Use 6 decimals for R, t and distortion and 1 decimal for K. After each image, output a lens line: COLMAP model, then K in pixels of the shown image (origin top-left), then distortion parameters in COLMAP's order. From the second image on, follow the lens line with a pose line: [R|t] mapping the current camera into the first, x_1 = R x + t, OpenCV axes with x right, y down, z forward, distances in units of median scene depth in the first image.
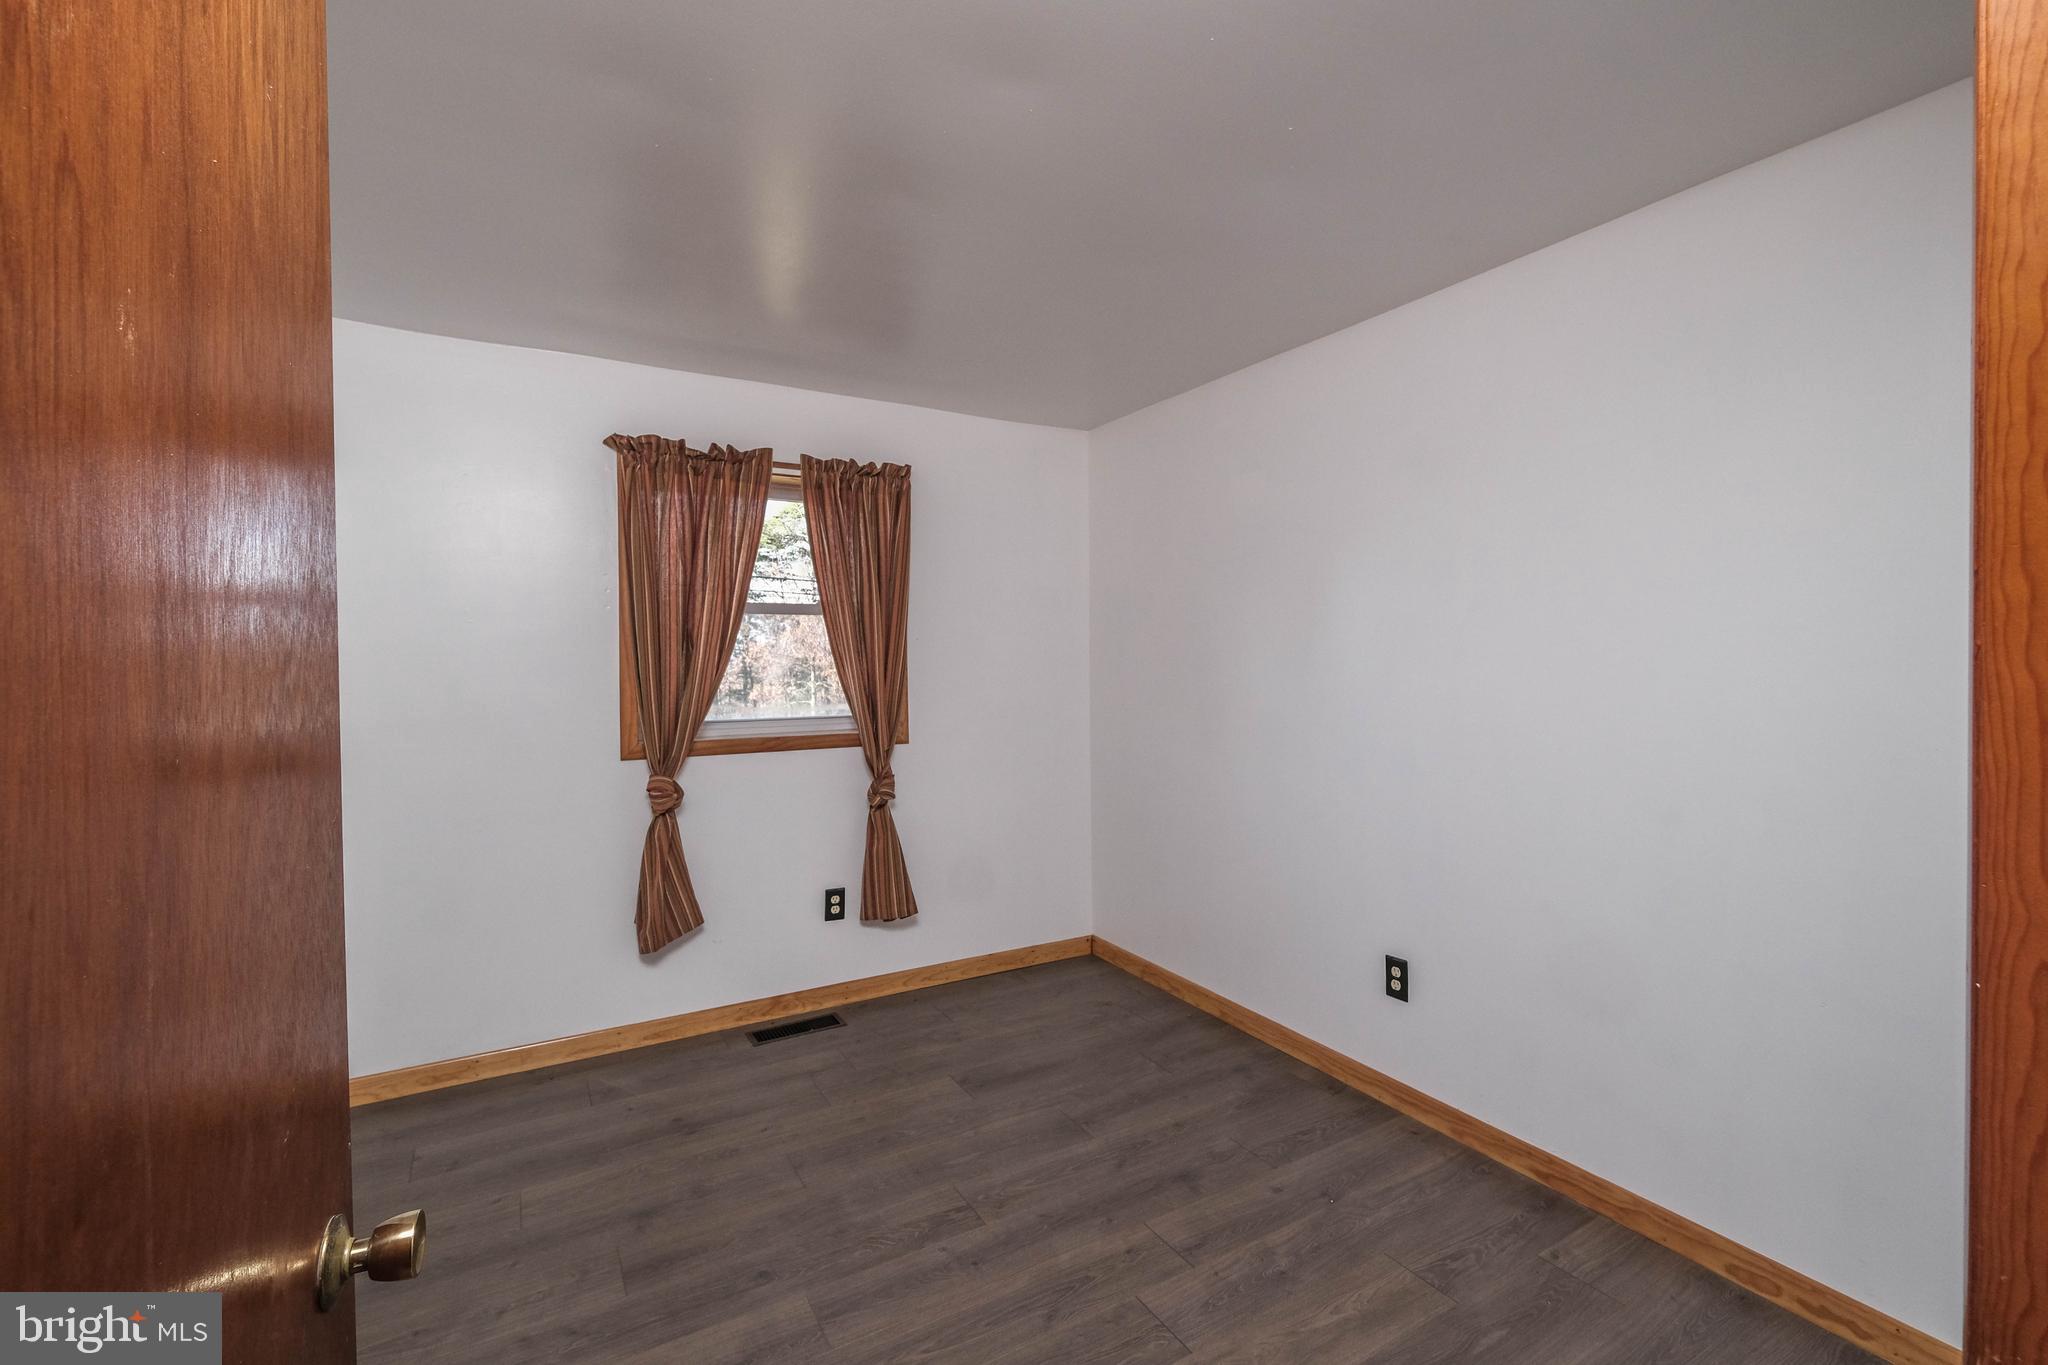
lens RADIAL K [[914.7, 0, 1045.1], [0, 914.7, 679.2], [0, 0, 1]] dist [-0.003298, -0.000583]
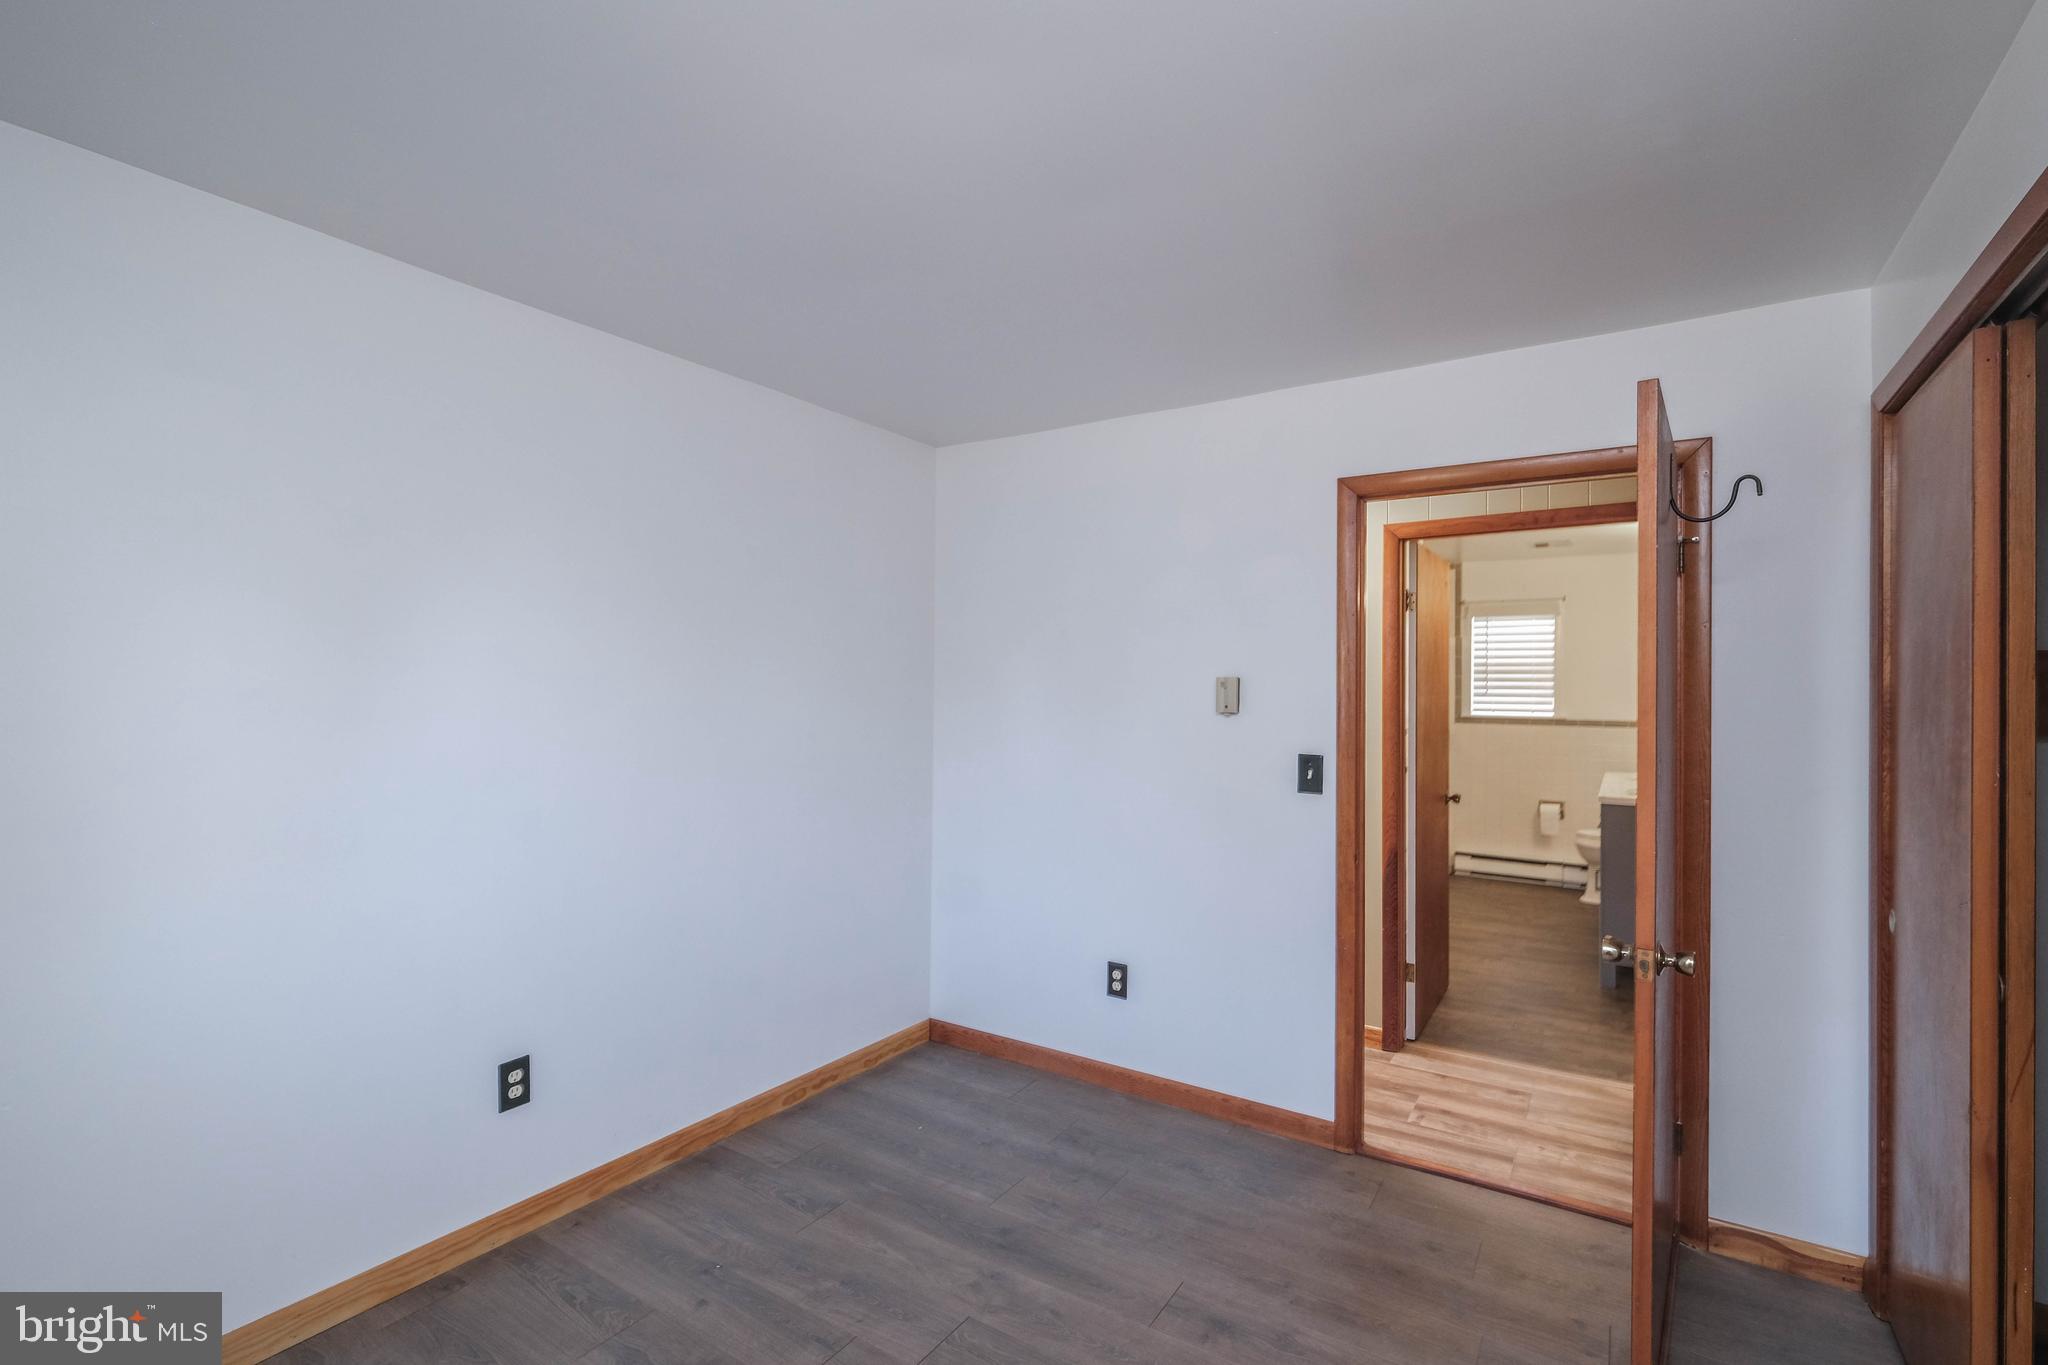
lens RADIAL K [[914.7, 0, 1045.1], [0, 914.7, 679.2], [0, 0, 1]] dist [-0.003298, -0.000583]
pose [[-0.447004, 0.003981, 0.894523, -0.739735], [0.010438, 0.999945, 0.000766, -0.063046], [-0.894471, 0.009679, -0.447021, 1.130310]]
